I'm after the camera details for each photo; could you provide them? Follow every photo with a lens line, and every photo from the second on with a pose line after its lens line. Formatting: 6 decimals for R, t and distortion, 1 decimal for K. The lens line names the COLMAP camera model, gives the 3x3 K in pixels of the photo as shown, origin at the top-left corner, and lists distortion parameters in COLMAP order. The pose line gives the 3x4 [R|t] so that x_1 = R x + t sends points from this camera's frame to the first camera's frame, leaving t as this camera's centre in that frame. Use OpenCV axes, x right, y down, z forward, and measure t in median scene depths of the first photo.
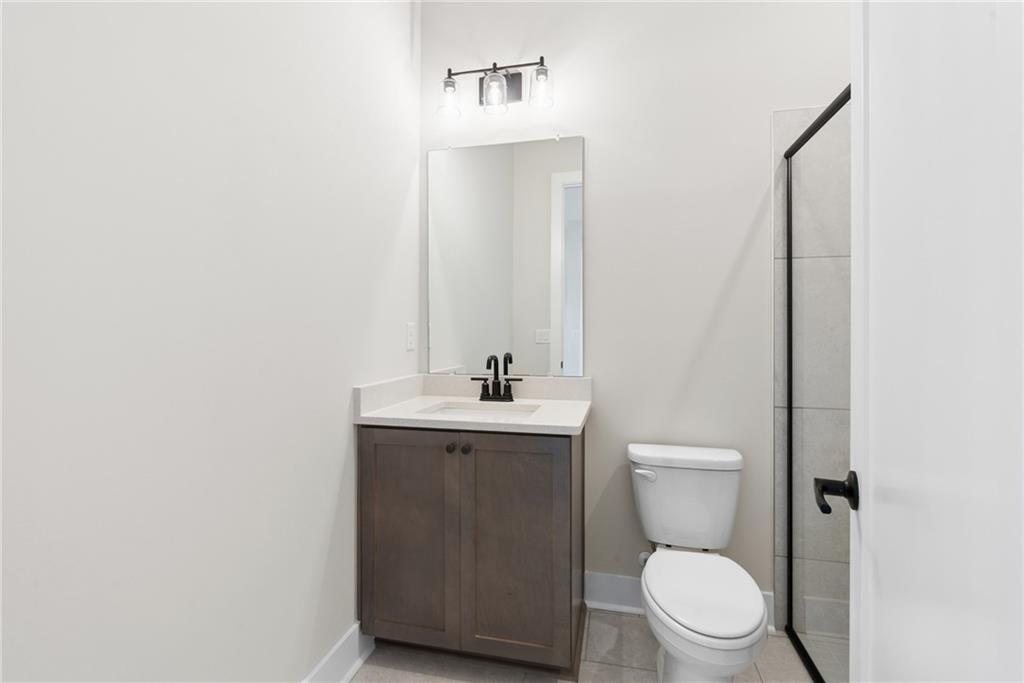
lens RADIAL K [[464.9, 0, 512.0], [0, 464.9, 341.5], [0, 0, 1]] dist [-0.000764, 0.000207]
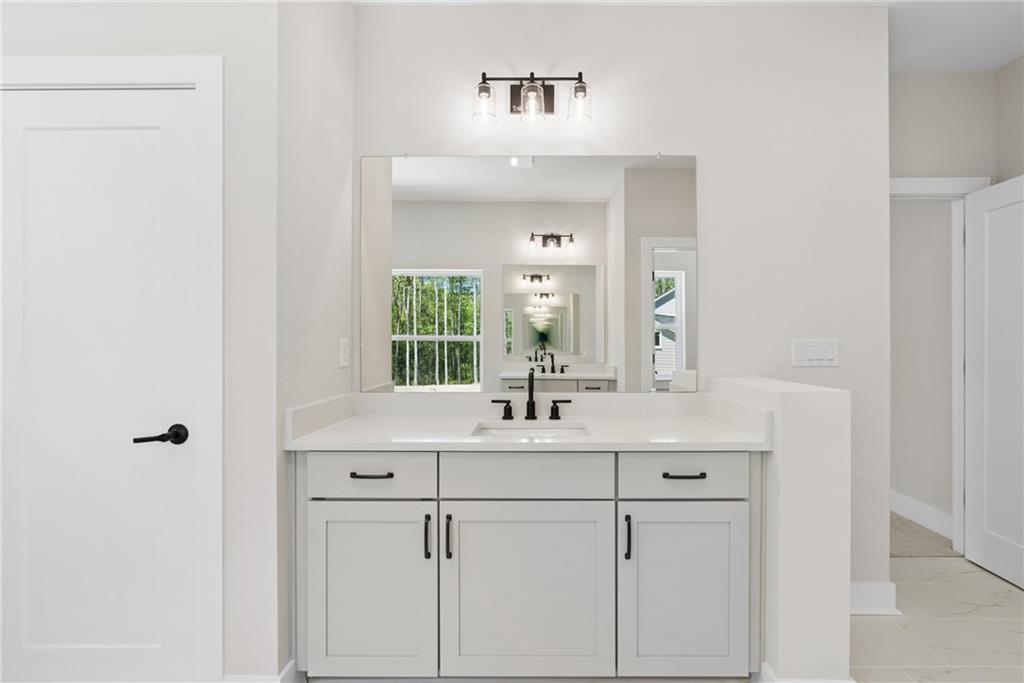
lens RADIAL K [[469.5, 0, 512.5], [0, 469.5, 347.9], [0, 0, 1]] dist [-0.000976, -0.000004]
pose [[0.977303, 0.000883, 0.211843, -0.277472], [0.004336, 0.999698, -0.024173, -0.004707], [-0.211801, 0.024543, 0.977005, 0.069038]]
